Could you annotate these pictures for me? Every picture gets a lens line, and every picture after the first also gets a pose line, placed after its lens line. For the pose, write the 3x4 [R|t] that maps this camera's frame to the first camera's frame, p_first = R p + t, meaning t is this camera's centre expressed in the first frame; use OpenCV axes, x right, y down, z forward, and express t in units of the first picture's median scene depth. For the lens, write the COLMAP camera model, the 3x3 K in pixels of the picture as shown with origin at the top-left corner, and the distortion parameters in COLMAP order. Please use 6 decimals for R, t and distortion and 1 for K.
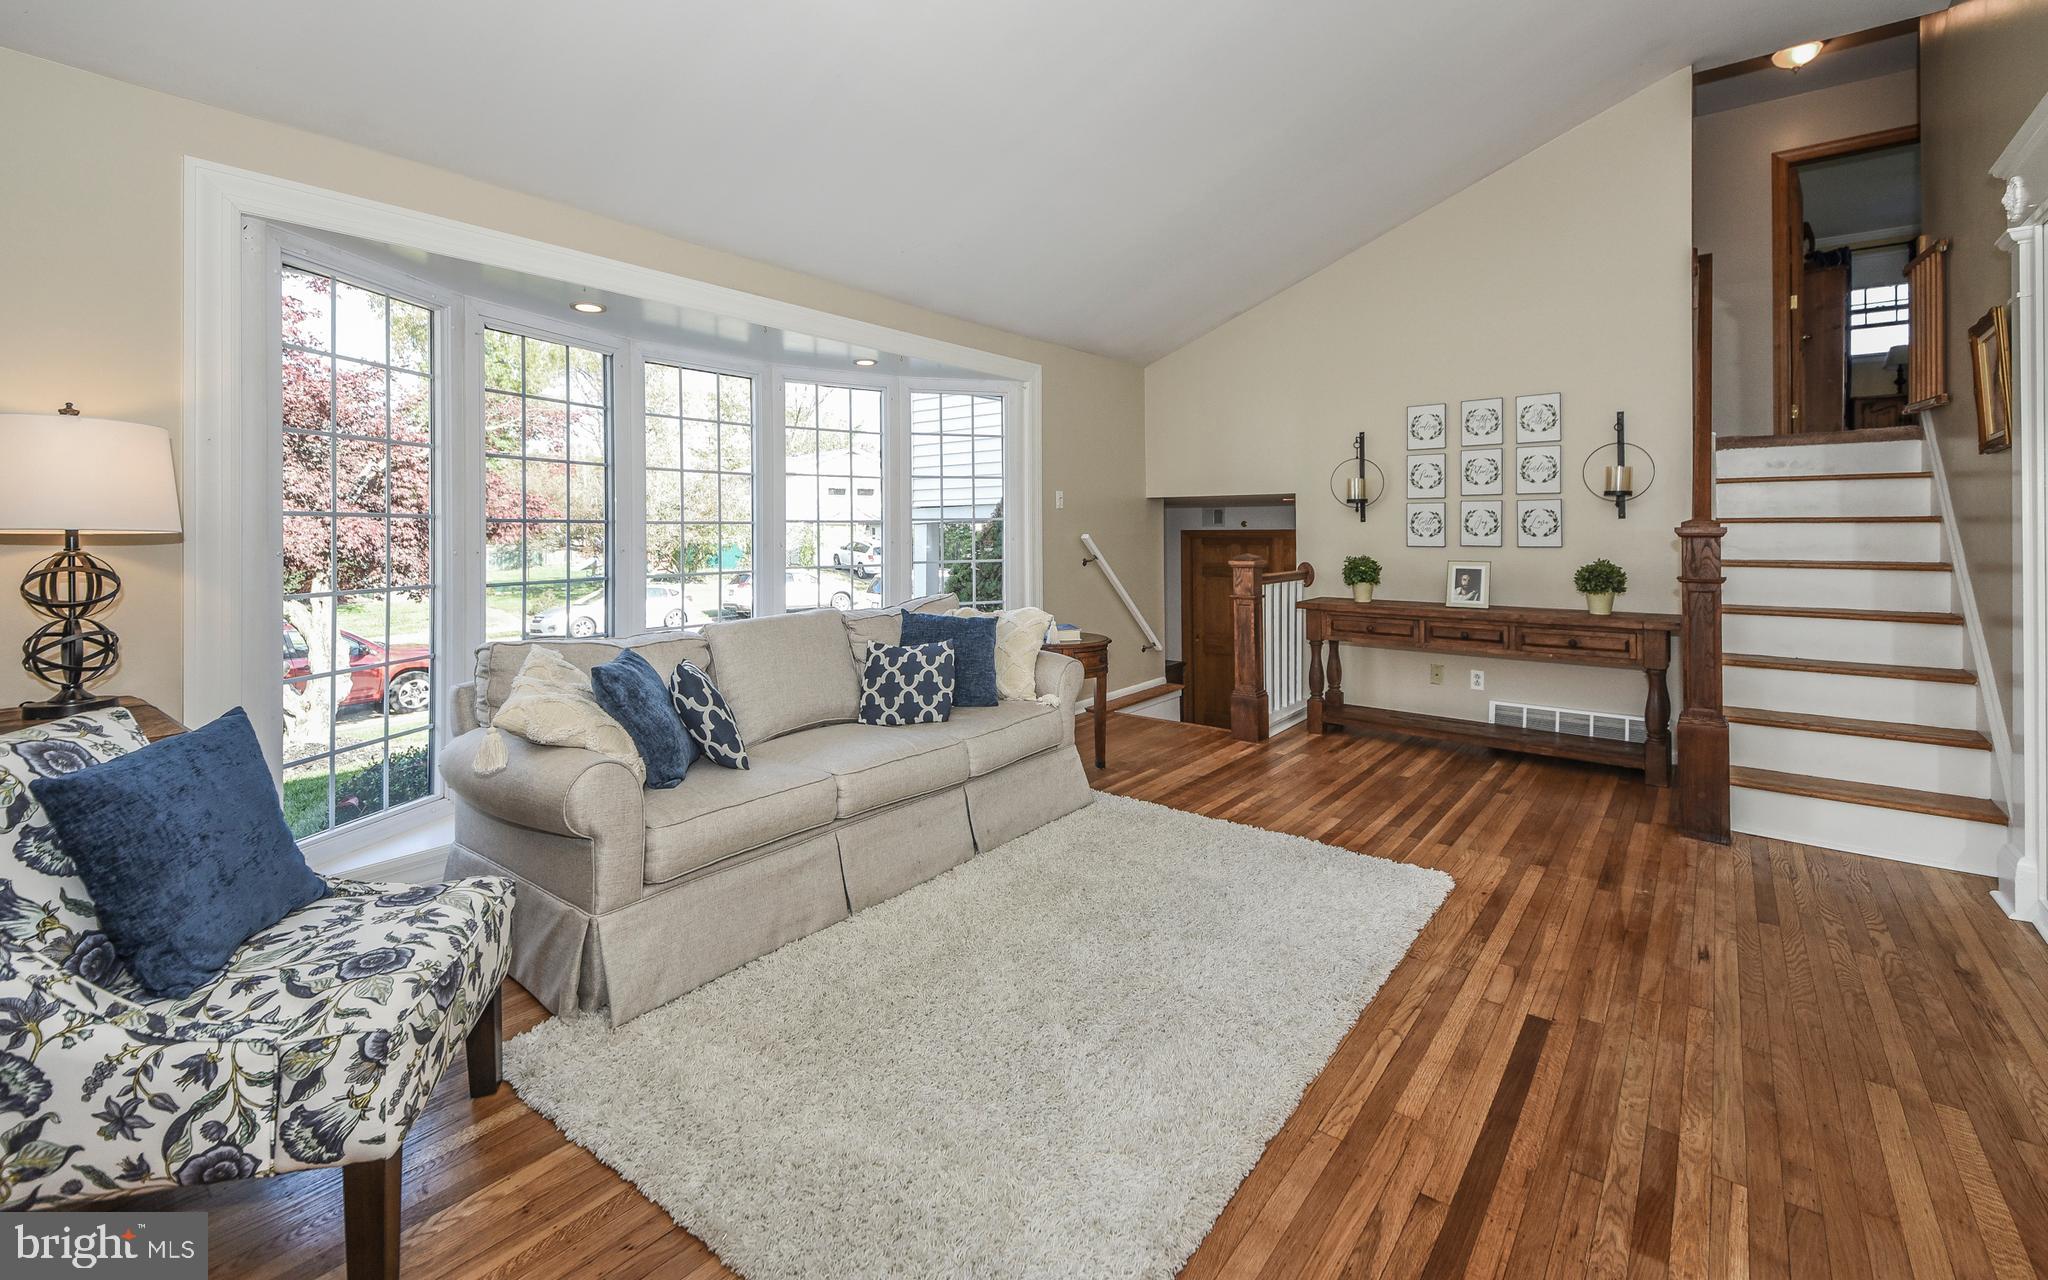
lens RADIAL K [[856.6, 0, 1023.1], [0, 856.6, 525.1], [0, 0, 1]] dist [0.000961, 0.000013]
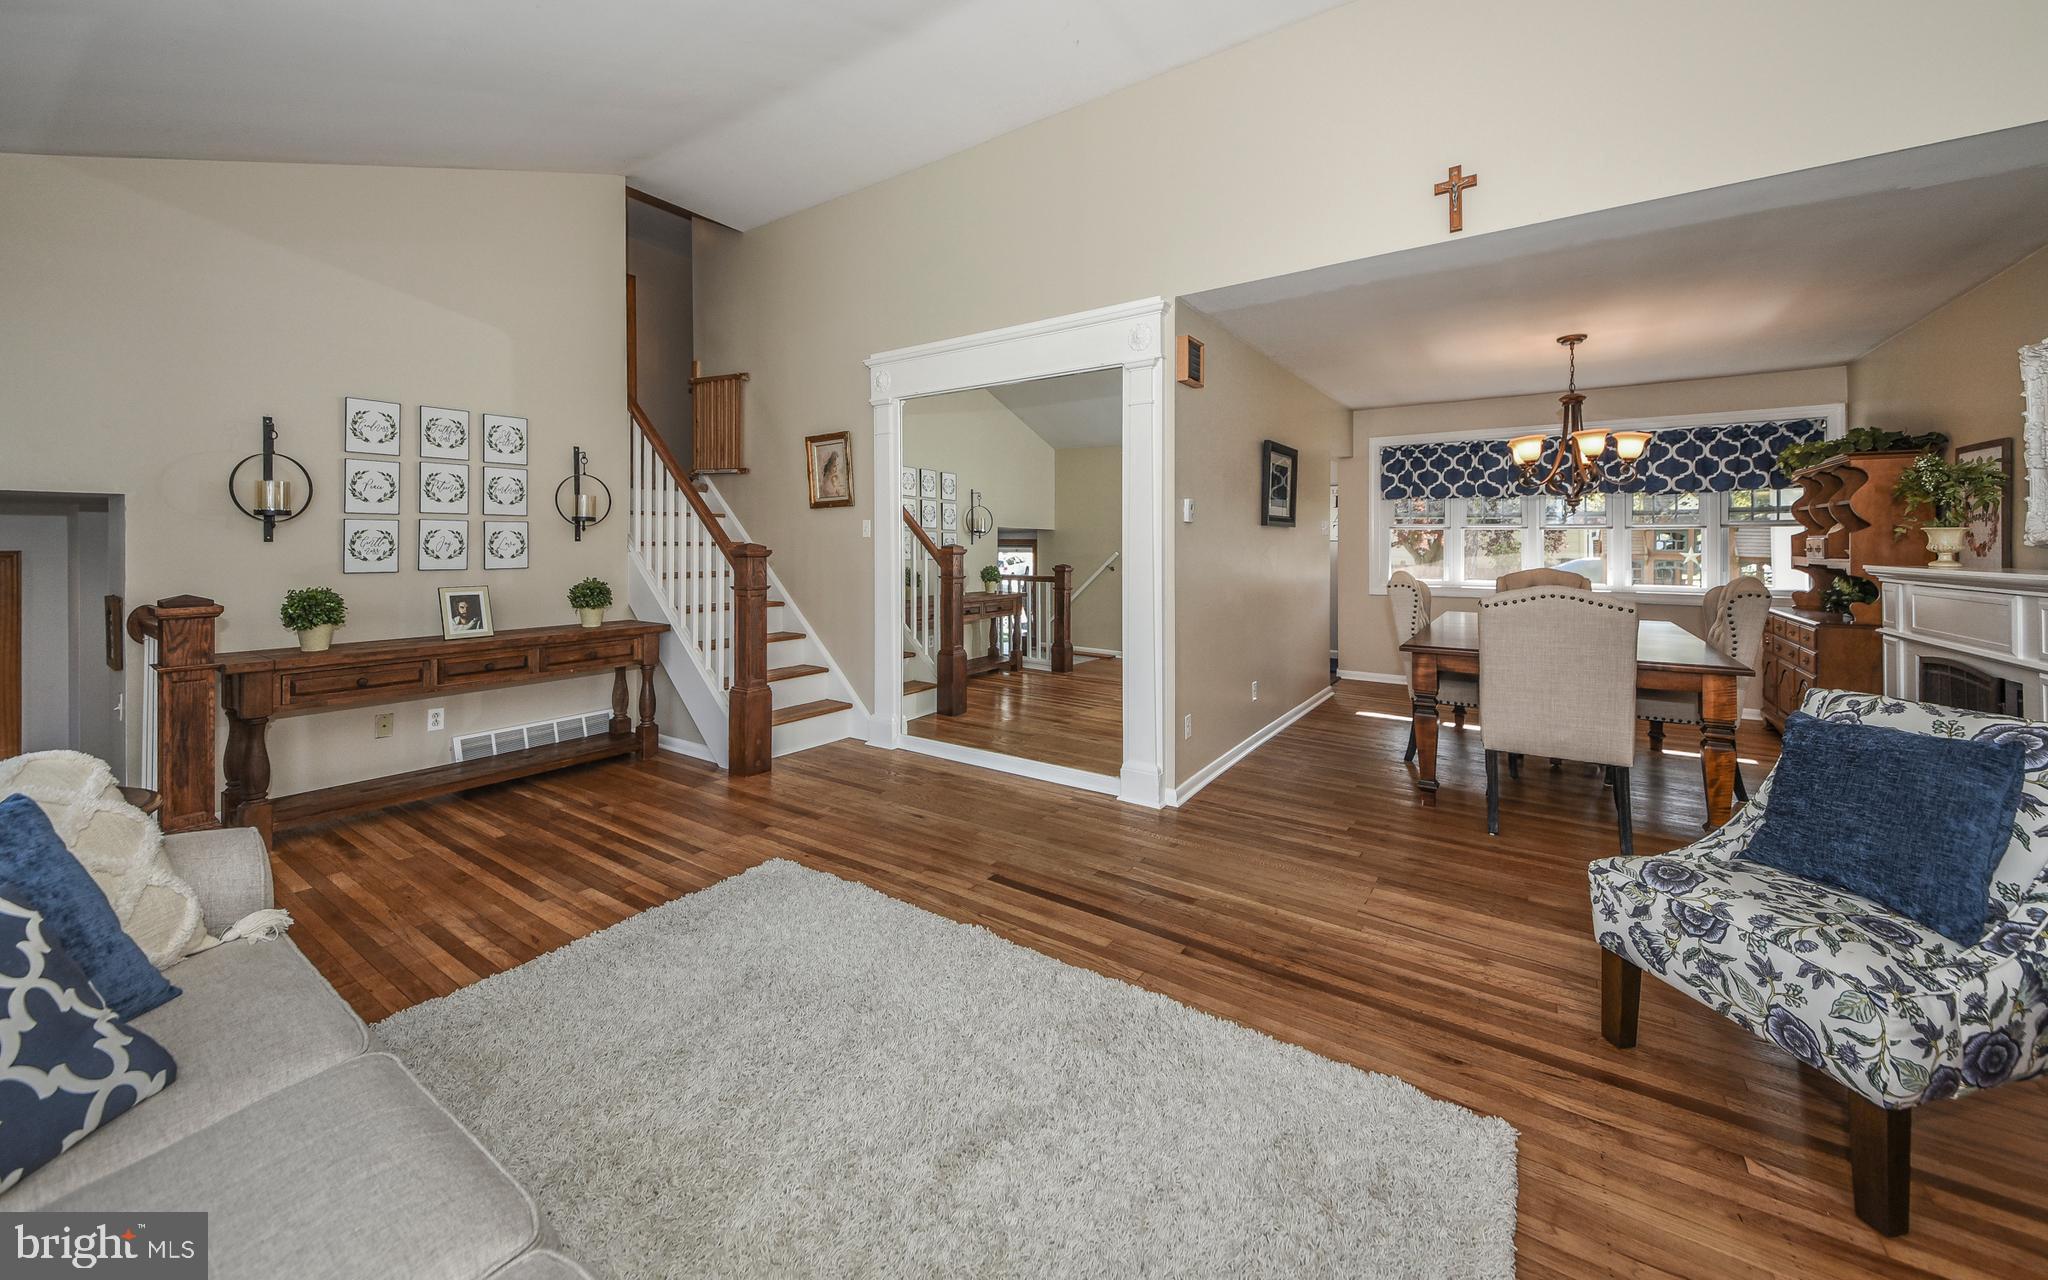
lens RADIAL K [[748.7, 0, 1019.5], [0, 748.7, 546.3], [0, 0, 1]] dist [-0.000068, -0.000015]
pose [[-0.084969, 0.002935, 0.996379, -0.584839], [-0.000854, 0.999995, -0.003018, 0.002540], [-0.996383, -0.001107, -0.084966, 0.886891]]
